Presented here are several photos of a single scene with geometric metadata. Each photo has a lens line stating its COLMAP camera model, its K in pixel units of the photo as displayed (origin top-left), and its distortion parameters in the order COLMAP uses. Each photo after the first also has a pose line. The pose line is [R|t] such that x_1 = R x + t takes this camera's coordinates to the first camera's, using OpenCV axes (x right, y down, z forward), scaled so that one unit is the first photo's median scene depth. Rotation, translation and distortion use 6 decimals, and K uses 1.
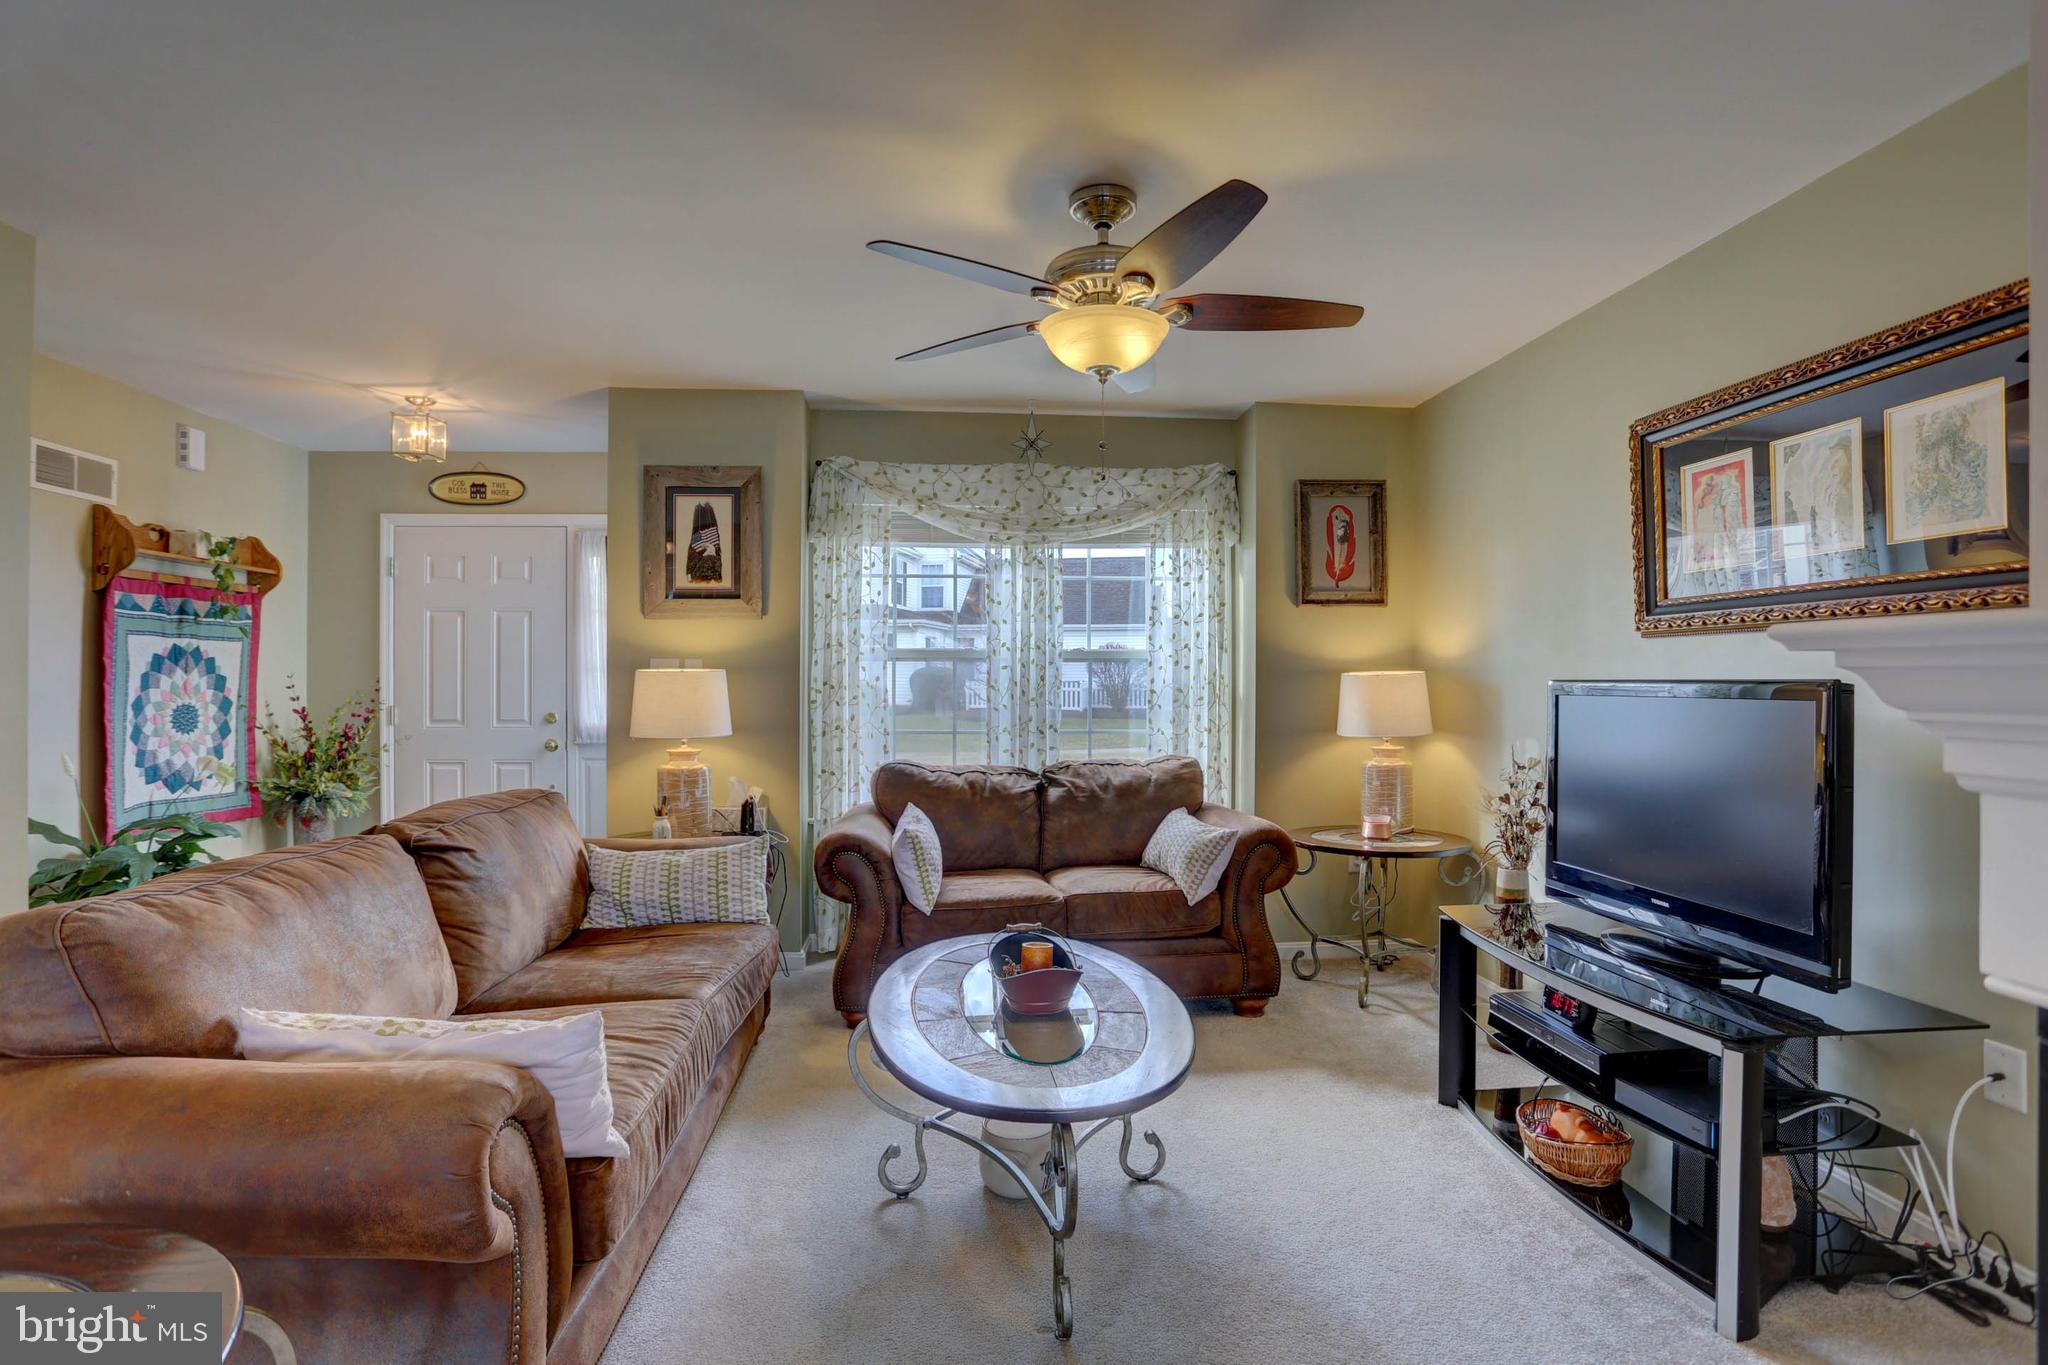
lens RADIAL K [[1019.1, 0, 996.3], [0, 1019.1, 680.1], [0, 0, 1]] dist [-0.066454, 0.026072]
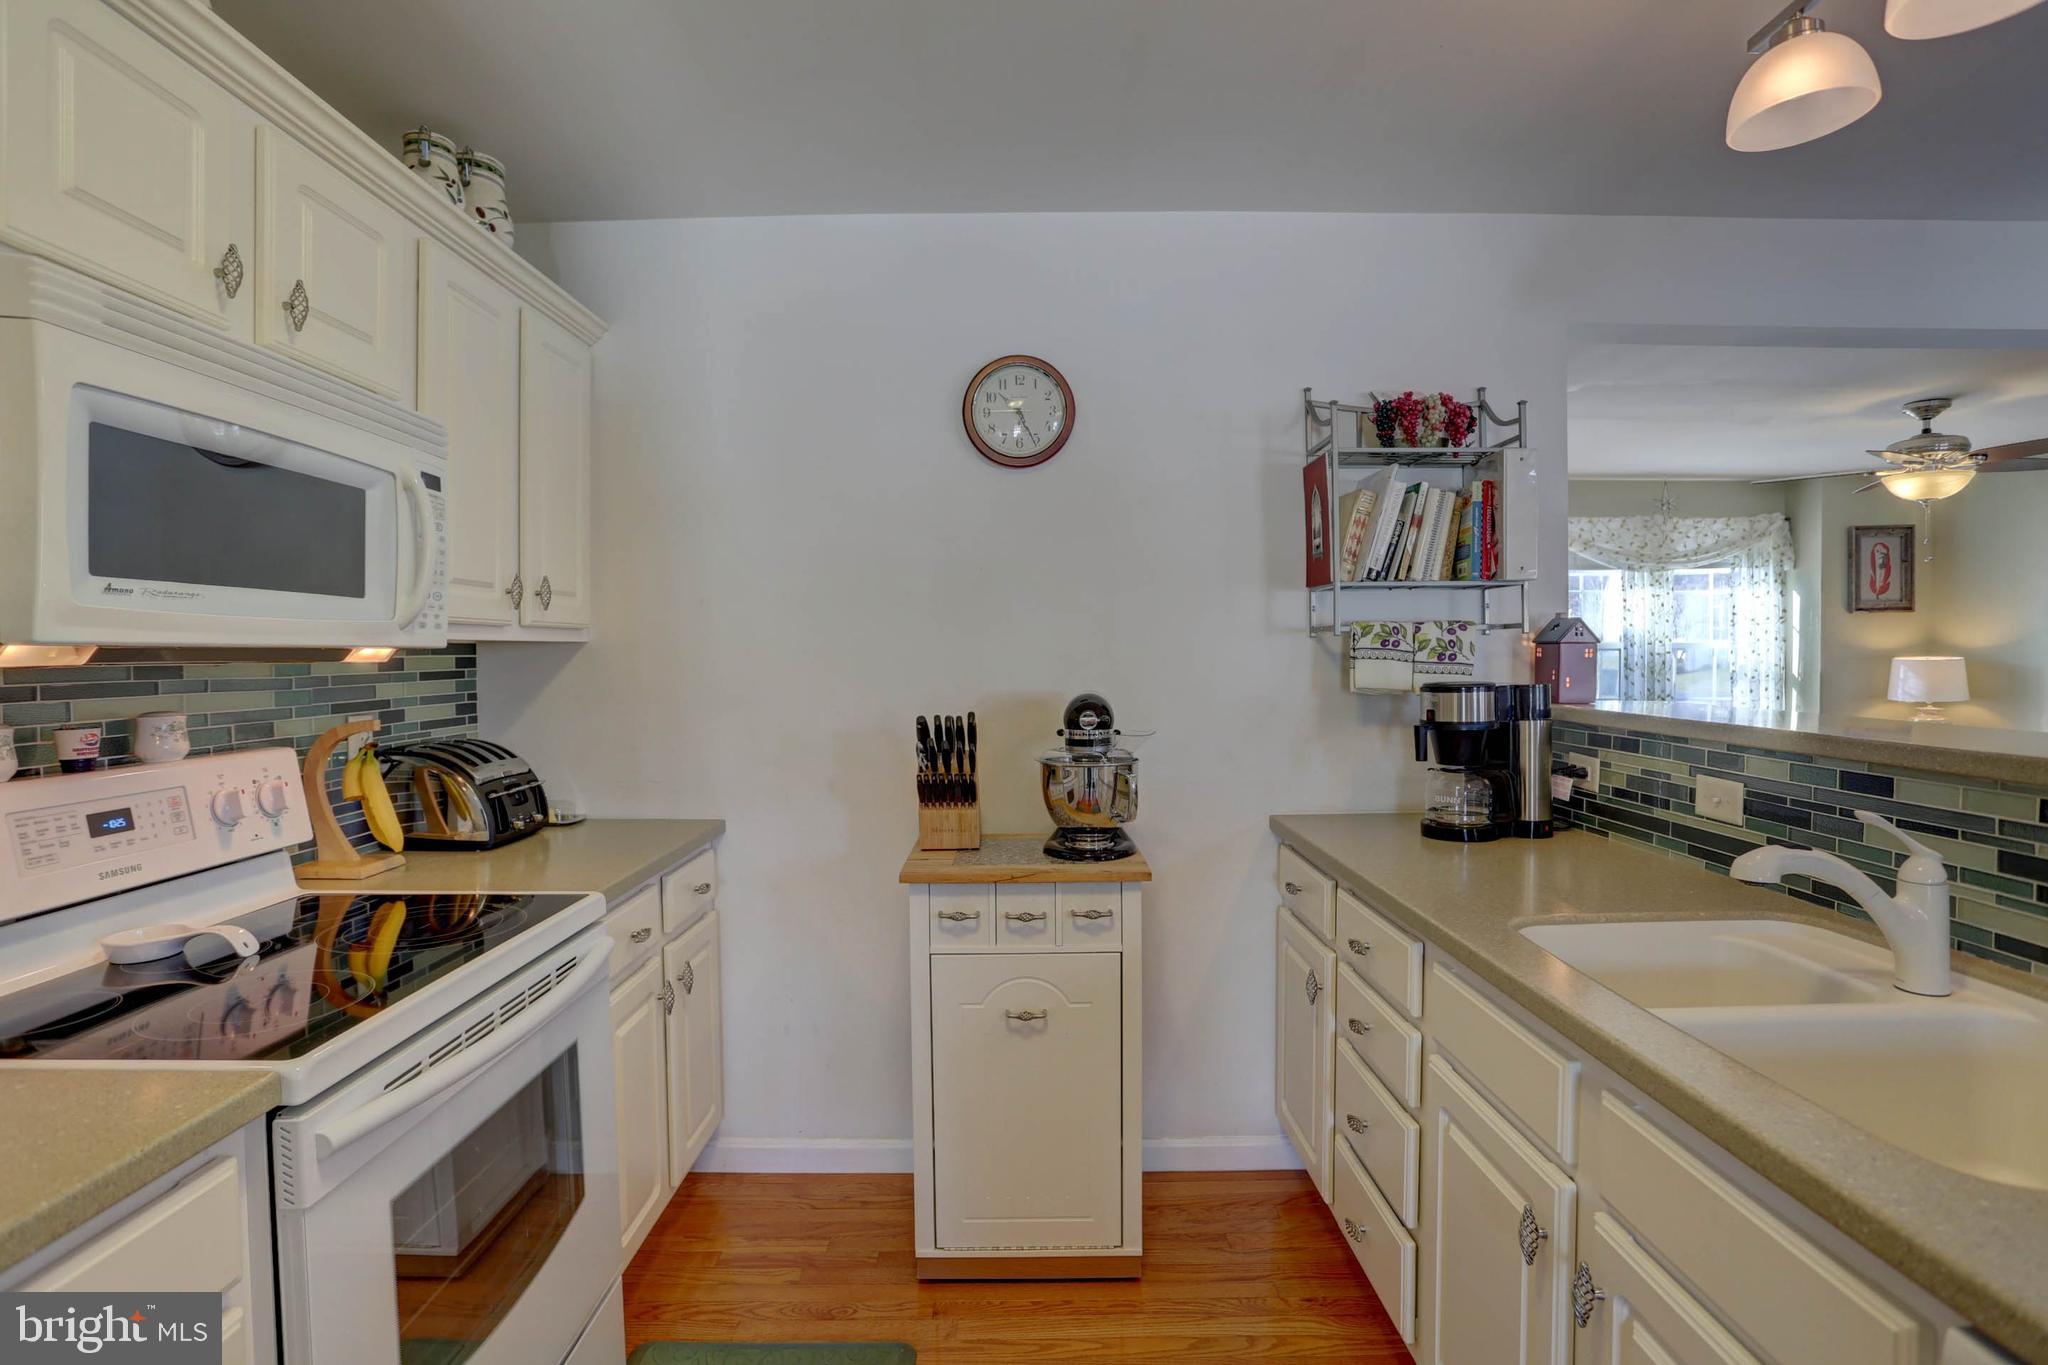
lens RADIAL K [[1019.1, 0, 1009.4], [0, 1019.1, 675.4], [0, 0, 1]] dist [-0.066454, 0.026072]
pose [[0.997068, -0.008971, -0.075995, -0.843990], [0.010732, 0.999683, 0.022790, -0.028963], [0.075766, -0.023539, 0.996848, -0.535527]]
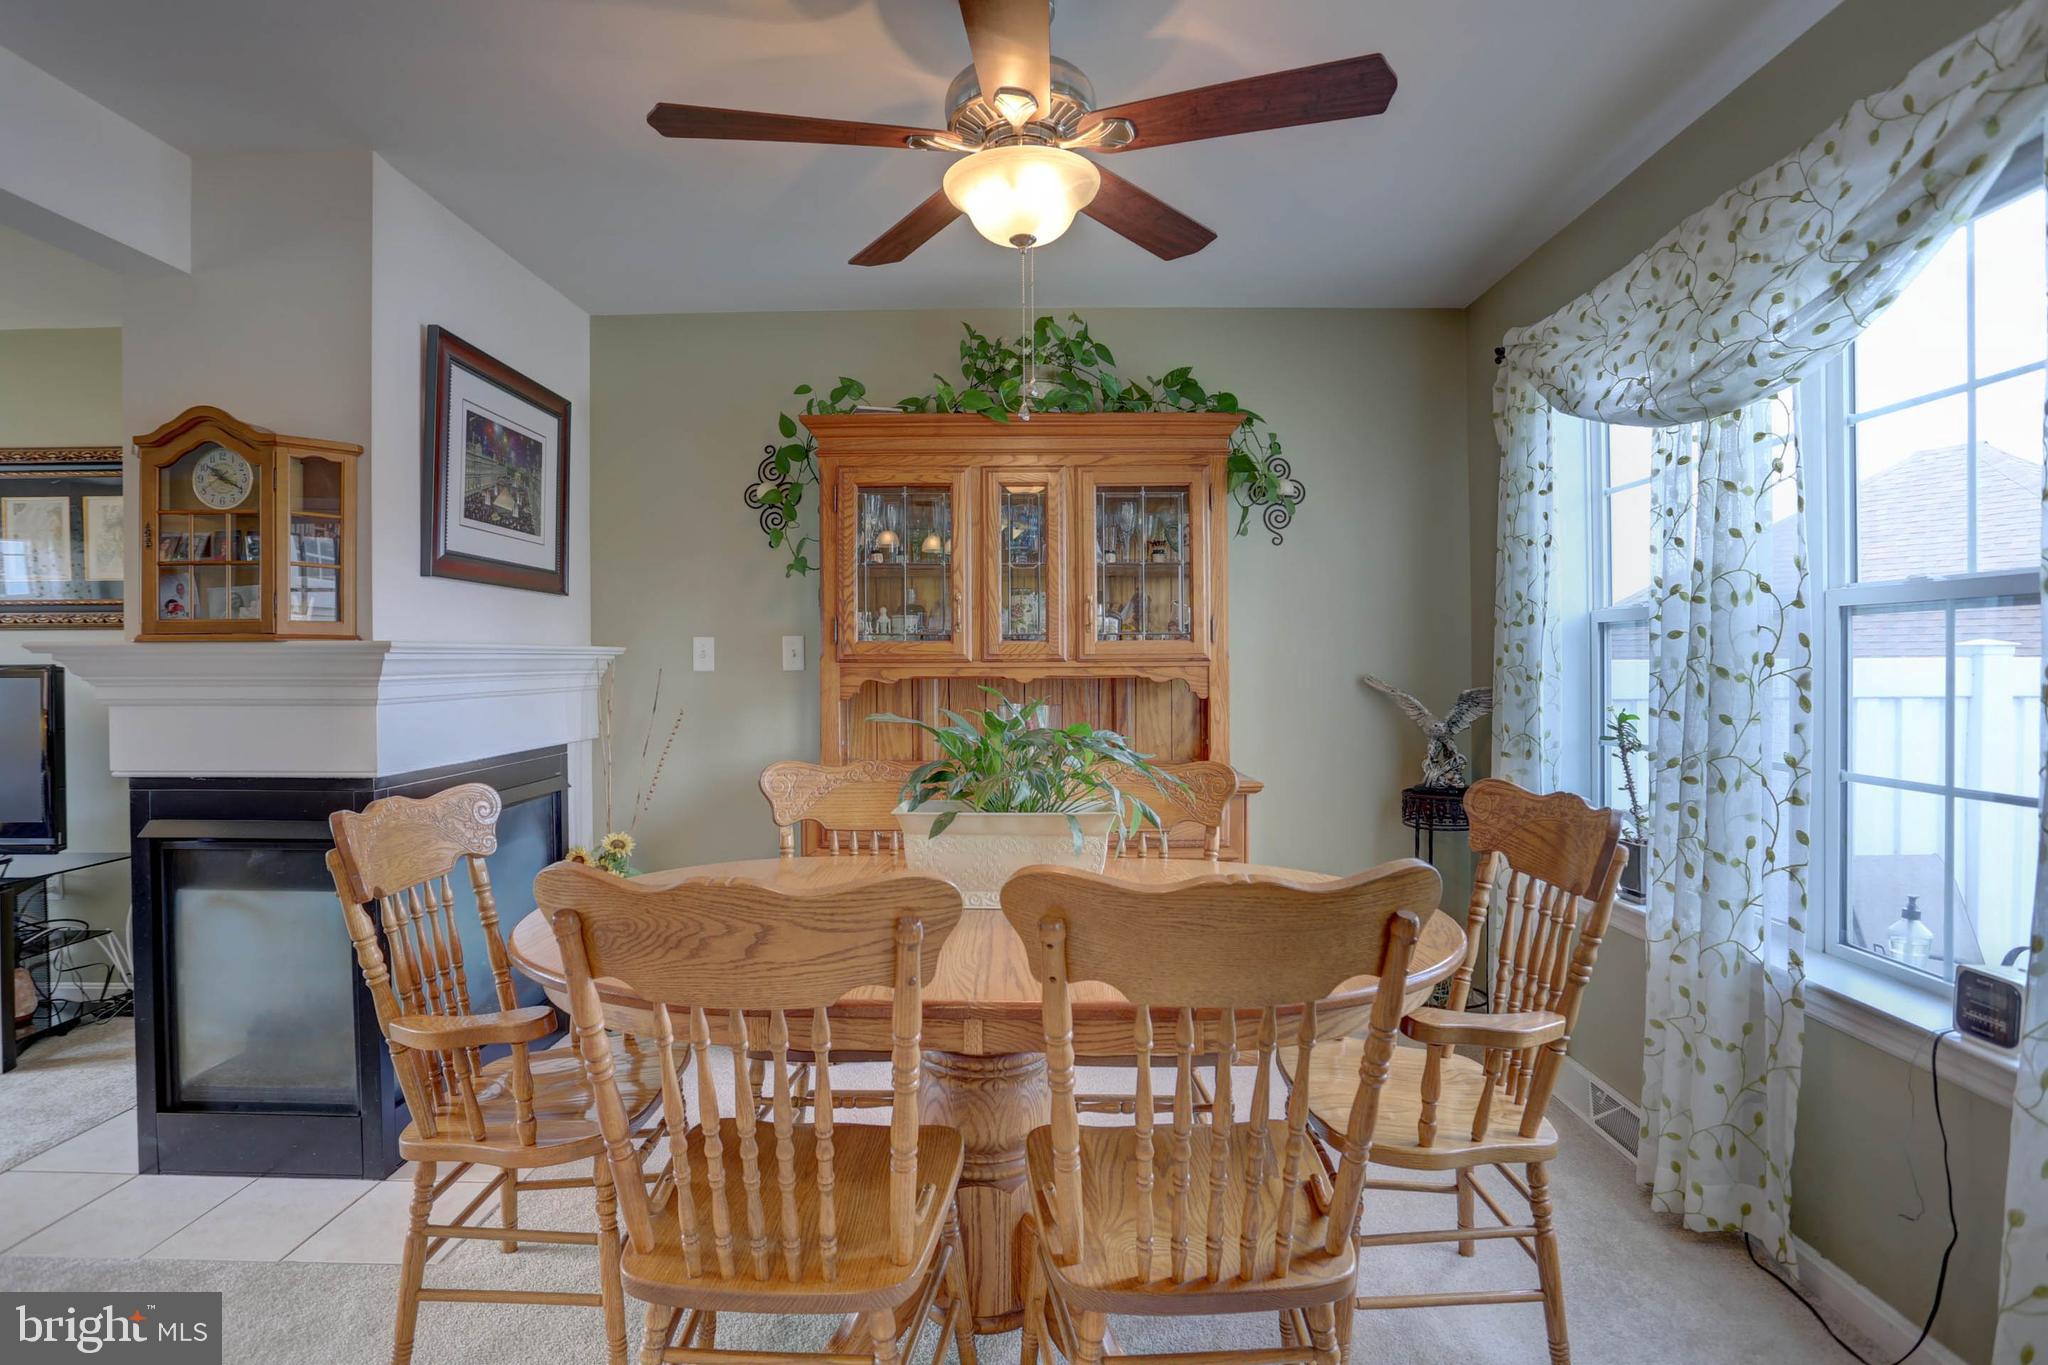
lens RADIAL K [[1019.1, 0, 1040.4], [0, 1019.1, 673.9], [0, 0, 1]] dist [-0.066454, 0.026072]
pose [[0.074463, -0.013561, 0.997132, -0.306897], [0.004442, 0.999902, 0.013267, 0.000149], [-0.997214, 0.003442, 0.074516, -0.361012]]
